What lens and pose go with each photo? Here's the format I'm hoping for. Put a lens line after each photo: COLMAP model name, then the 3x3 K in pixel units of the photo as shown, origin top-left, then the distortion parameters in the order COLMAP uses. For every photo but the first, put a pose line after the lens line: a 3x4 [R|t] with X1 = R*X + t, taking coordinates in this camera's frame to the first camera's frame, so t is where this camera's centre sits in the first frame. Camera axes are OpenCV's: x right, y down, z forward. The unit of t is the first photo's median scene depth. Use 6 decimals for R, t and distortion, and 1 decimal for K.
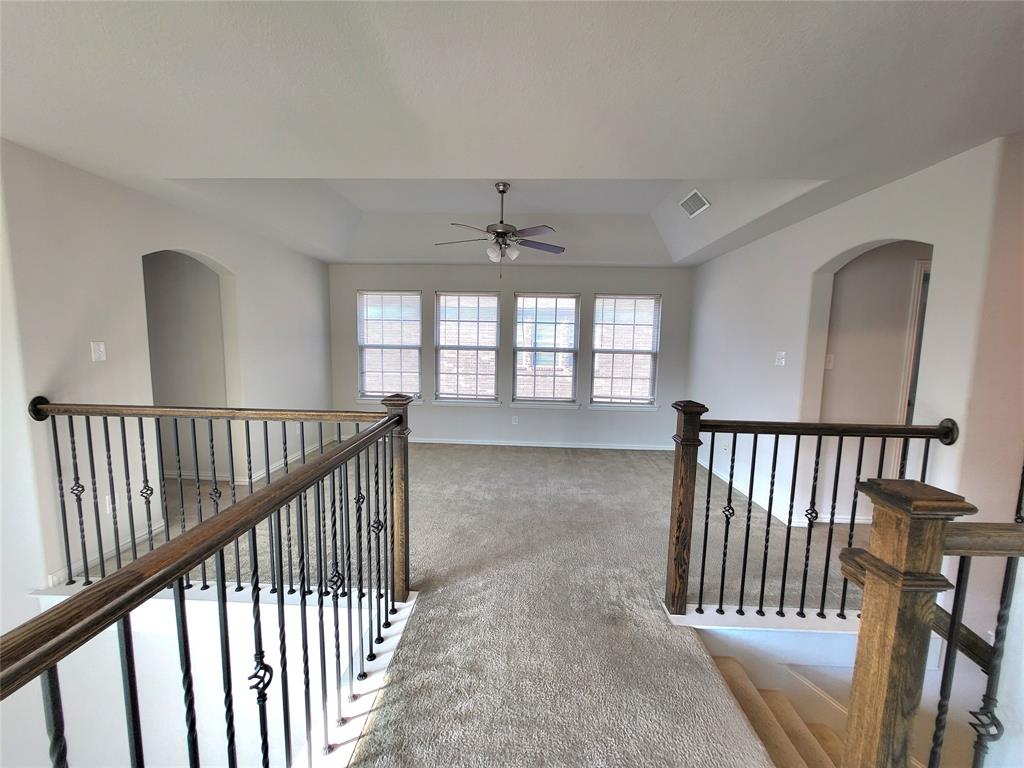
lens RADIAL K [[404.4, 0, 512.0], [0, 404.4, 385.2], [0, 0, 1]] dist [0.000685, -0.000068]
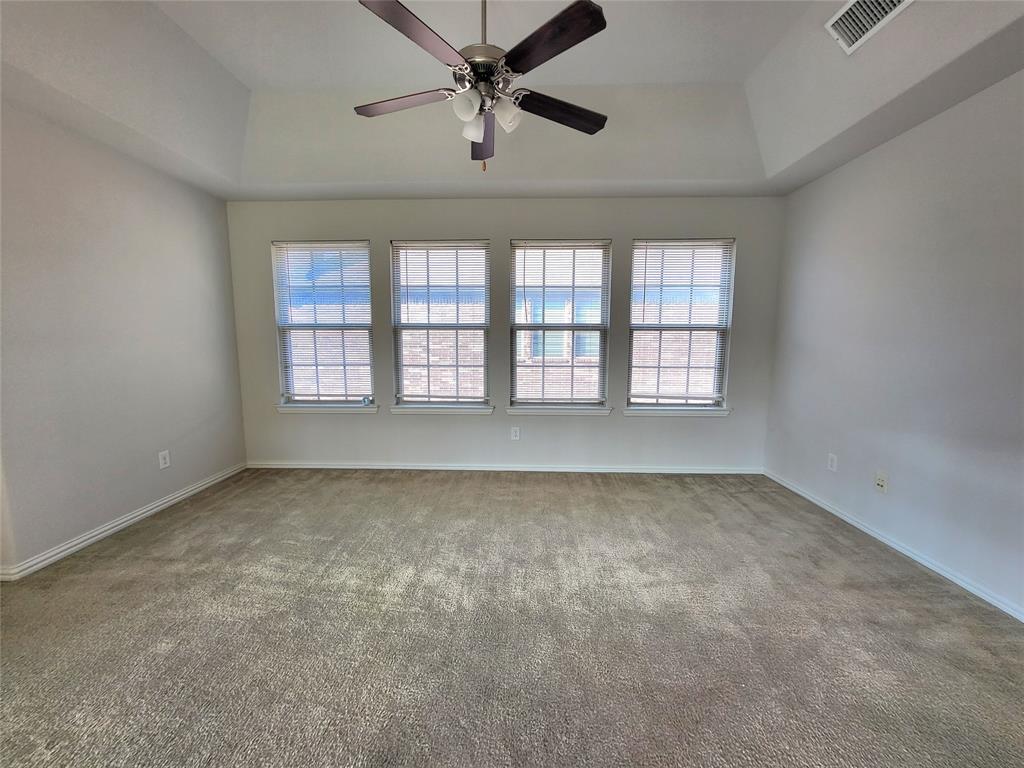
lens RADIAL K [[404.4, 0, 513.7], [0, 404.4, 384.8], [0, 0, 1]] dist [0.000685, -0.000068]
pose [[0.999750, -0.018694, 0.012303, -0.001792], [0.018561, 0.999769, 0.010871, -0.001308], [-0.012504, -0.010640, 0.999865, 0.336469]]
